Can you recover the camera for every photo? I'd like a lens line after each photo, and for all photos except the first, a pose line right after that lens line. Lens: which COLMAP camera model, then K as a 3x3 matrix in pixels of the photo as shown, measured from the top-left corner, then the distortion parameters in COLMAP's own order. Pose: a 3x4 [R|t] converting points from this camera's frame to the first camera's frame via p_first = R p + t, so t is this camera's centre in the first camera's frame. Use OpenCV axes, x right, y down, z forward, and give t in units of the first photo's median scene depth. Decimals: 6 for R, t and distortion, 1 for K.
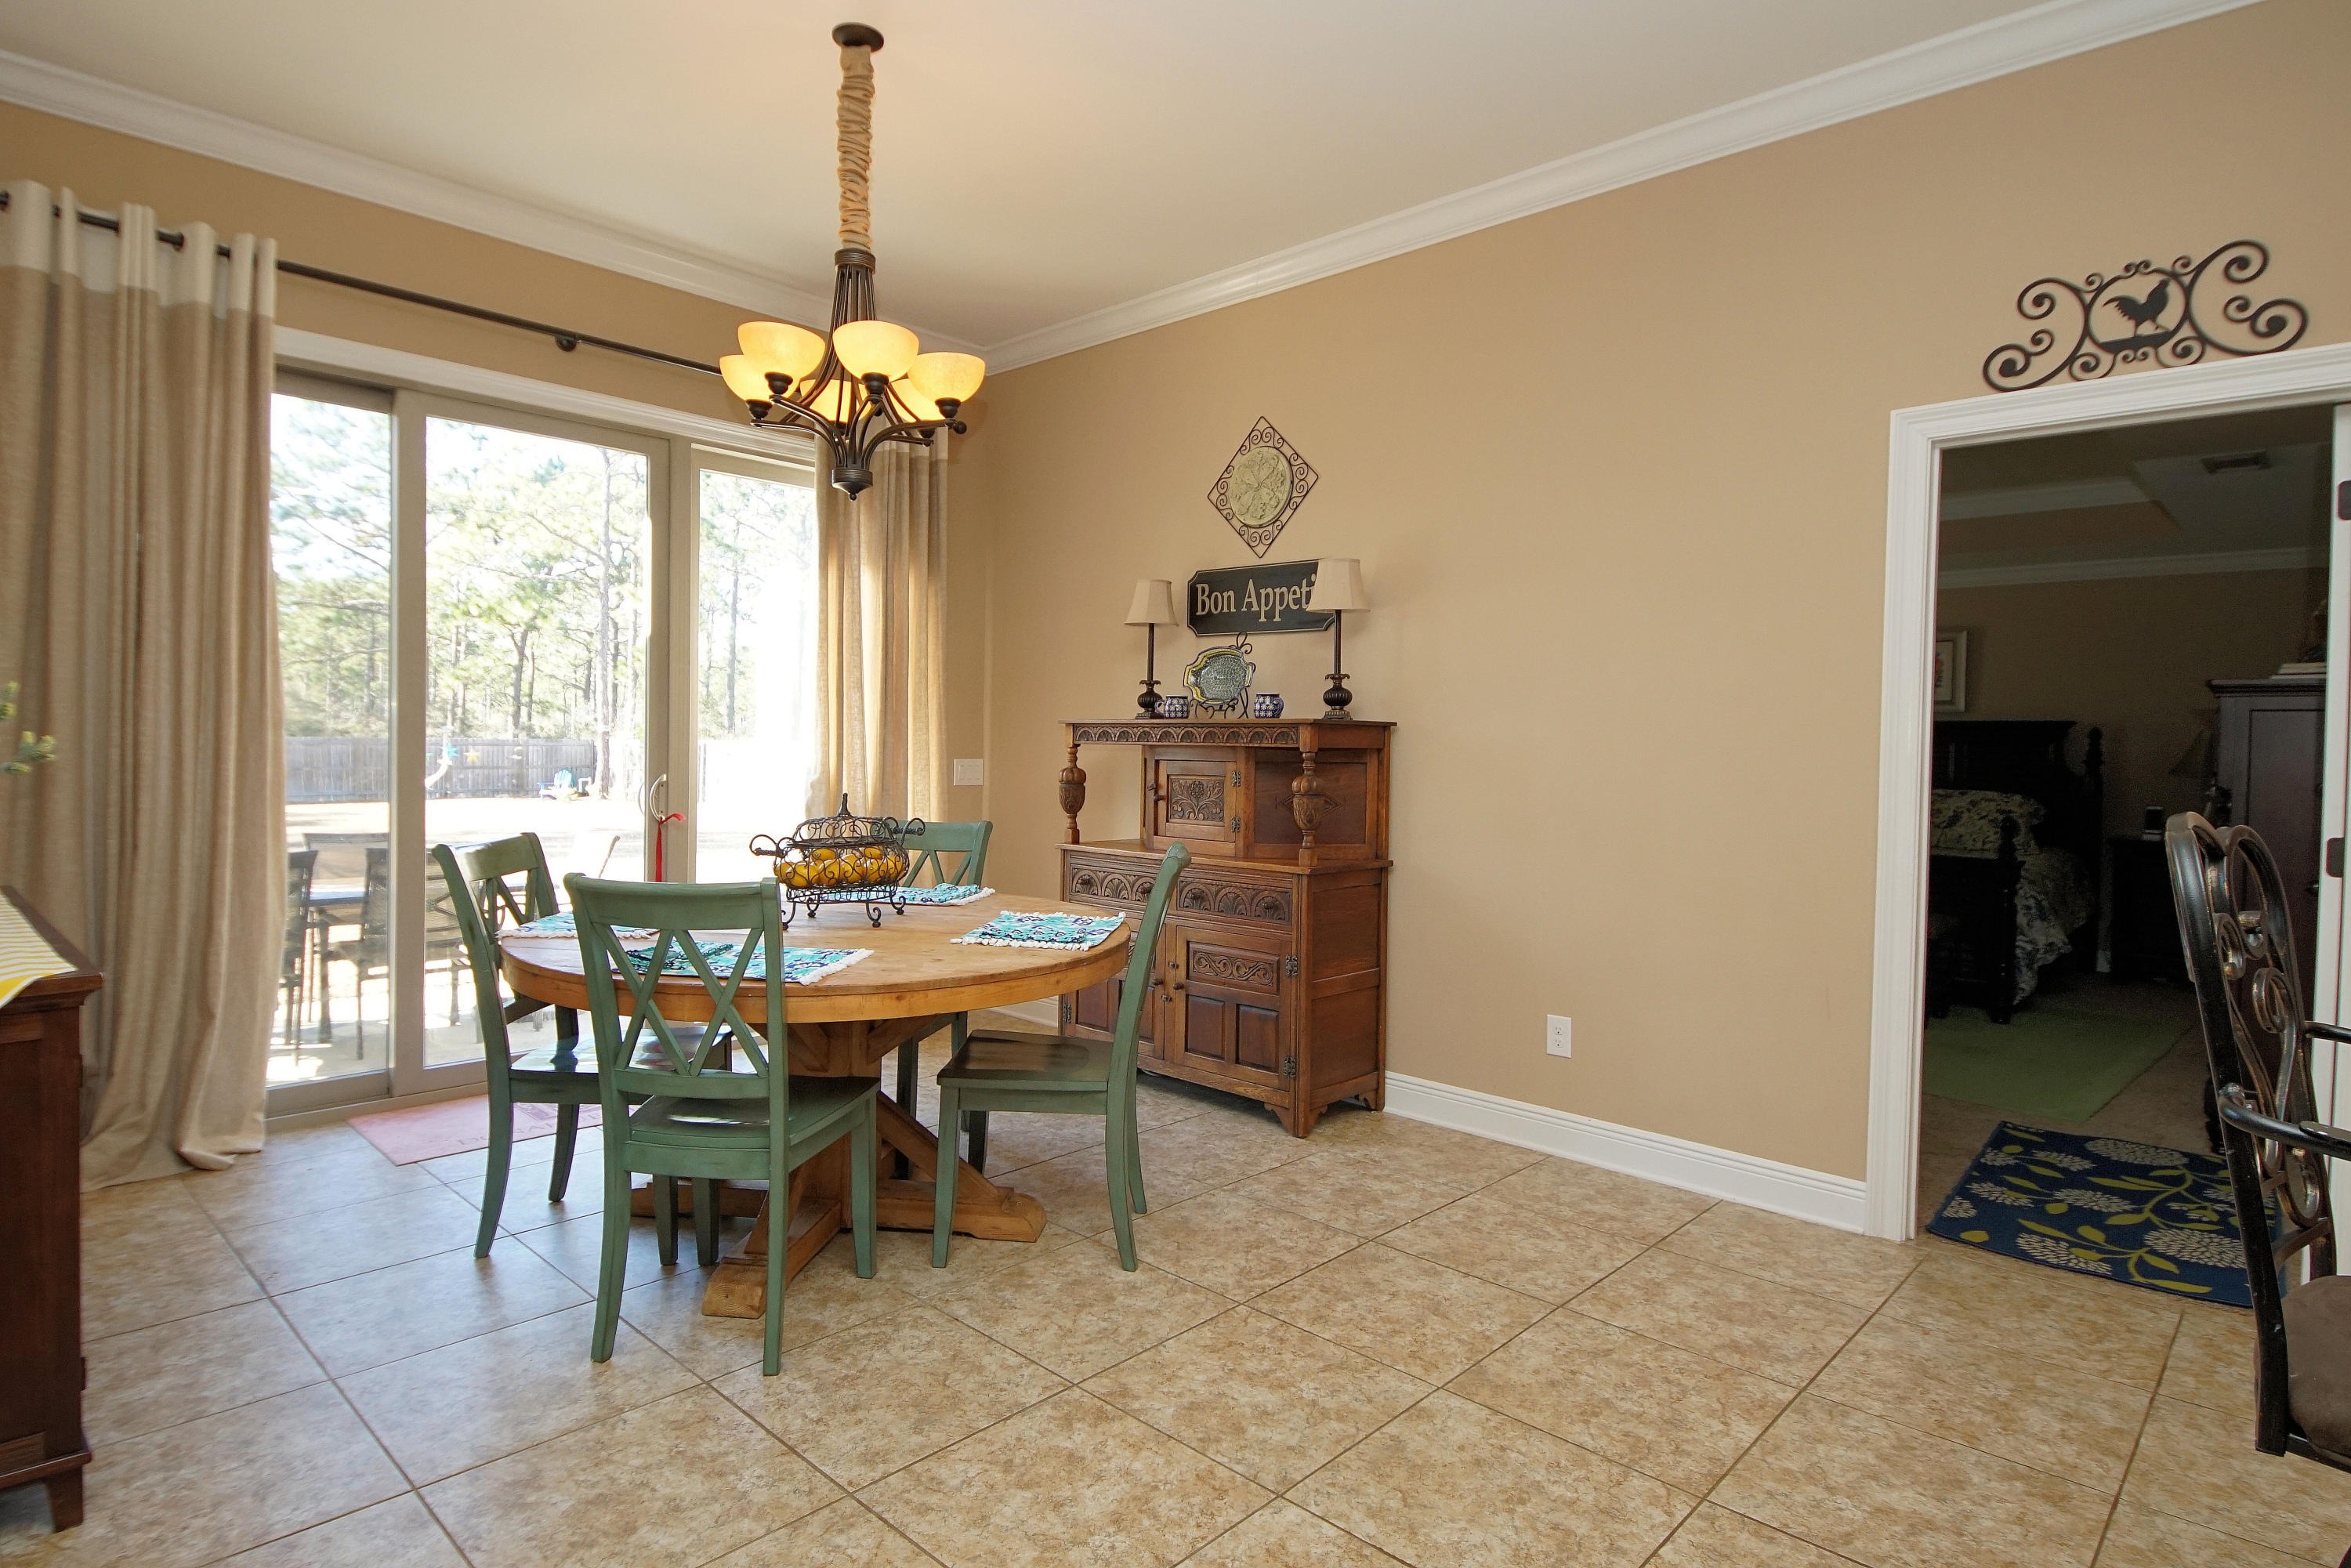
lens RADIAL K [[1256.1, 0, 1156.0], [0, 1256.1, 764.8], [0, 0, 1]] dist [0.036110, -0.035077]
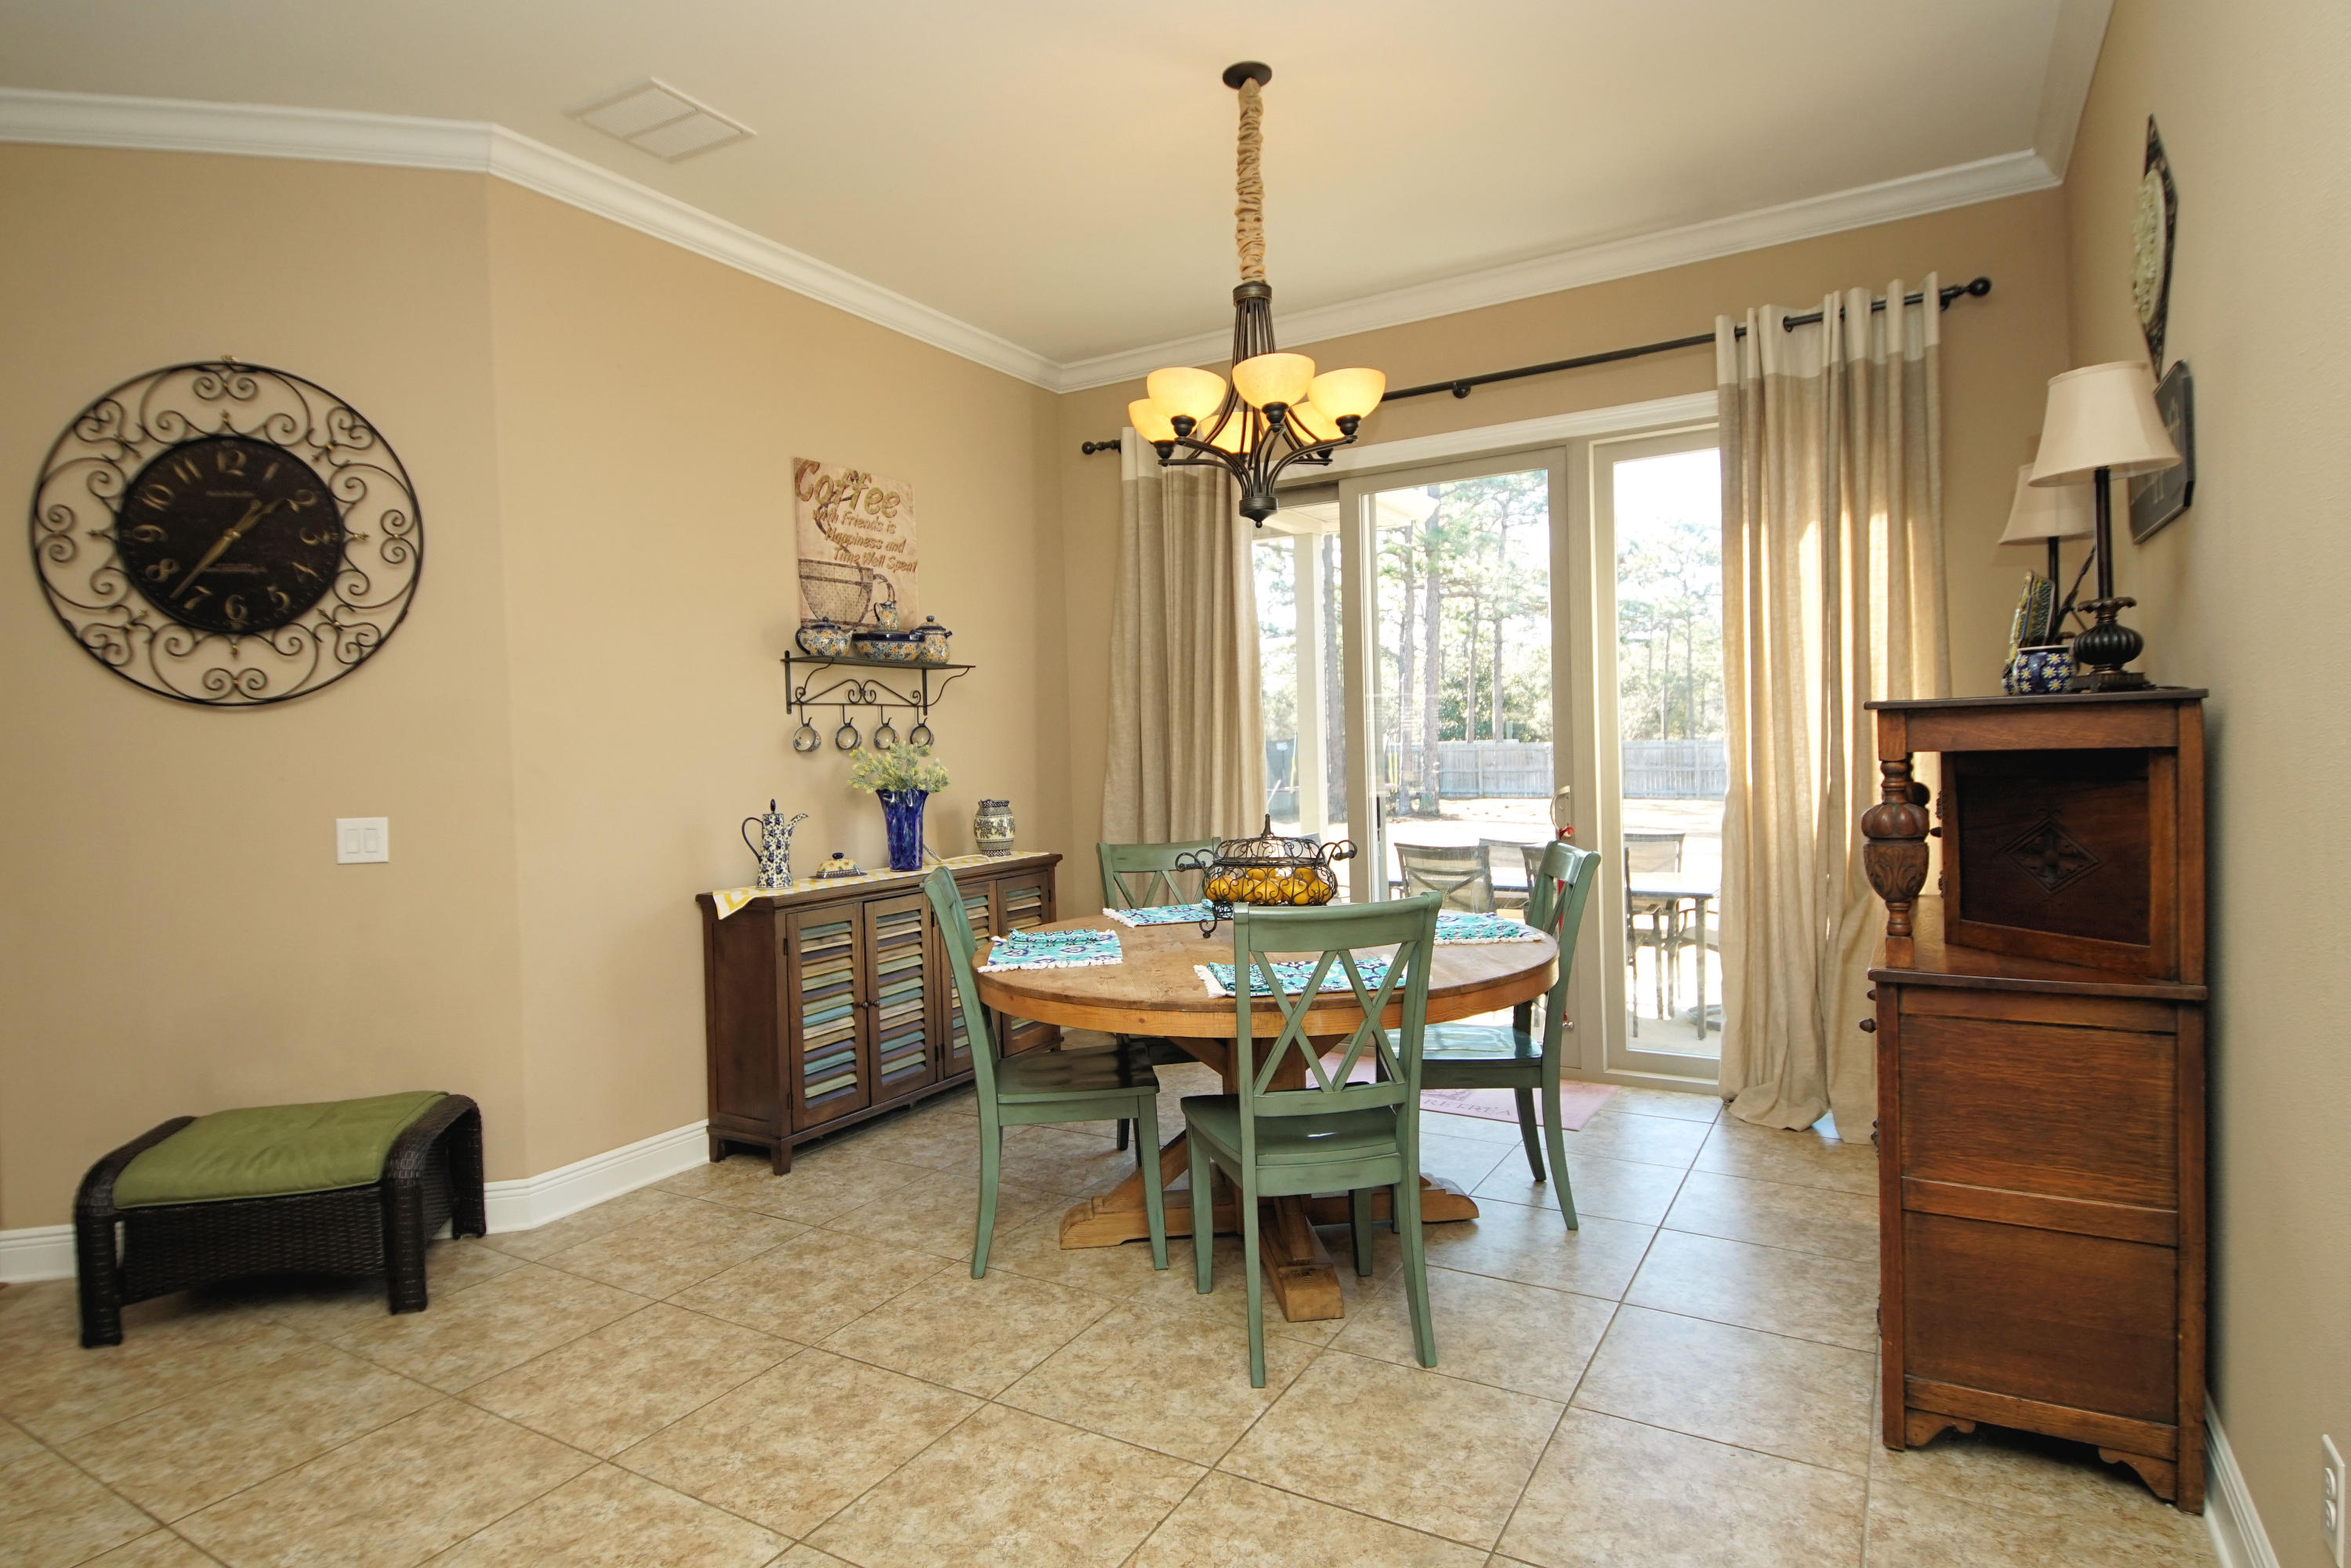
lens RADIAL K [[1256.1, 0, 1156.0], [0, 1256.1, 764.8], [0, 0, 1]] dist [0.036110, -0.035077]
pose [[0.222569, -0.009409, -0.974871, 0.726817], [0.015830, 0.999856, -0.006036, -0.012750], [0.974788, -0.014089, 0.222686, 0.681388]]
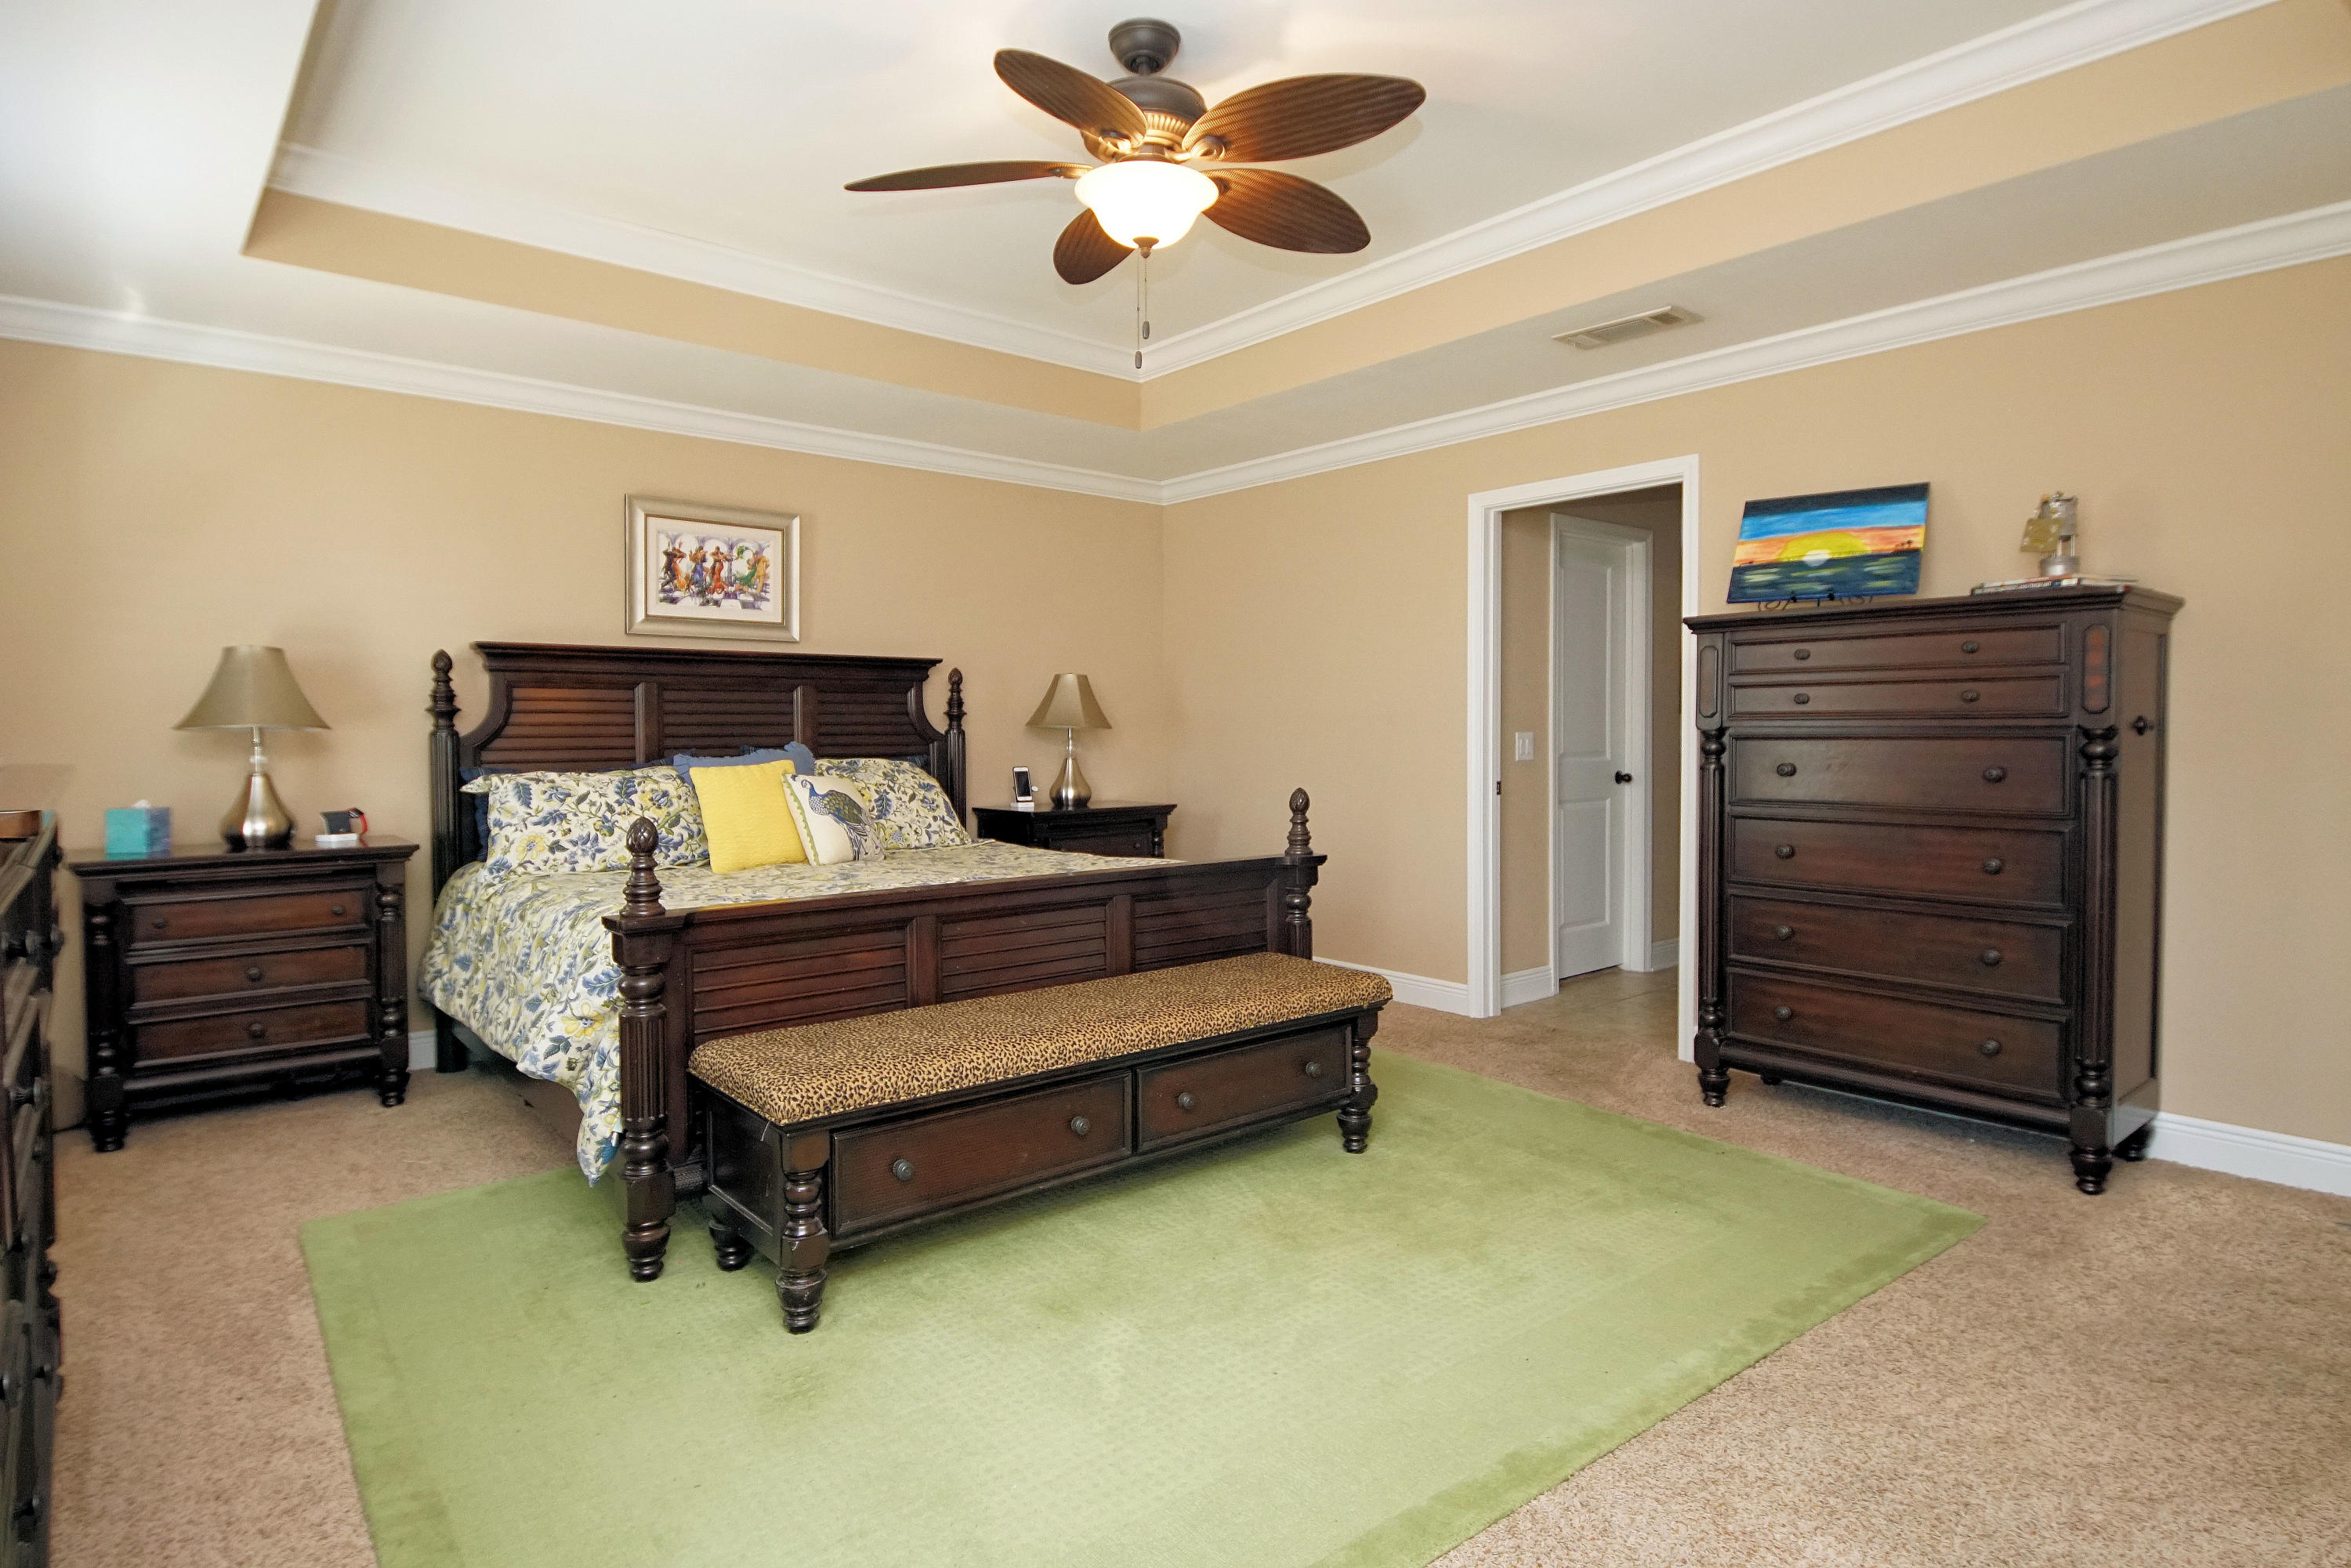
lens RADIAL K [[1245.5, 0, 1155.1], [0, 1245.5, 766.3], [0, 0, 1]] dist [0.033204, -0.034502]
pose [[0.113072, -0.047037, 0.992473, 0.029428], [0.025268, 0.998692, 0.044452, -0.002515], [-0.993265, 0.020052, 0.114112, 1.820354]]
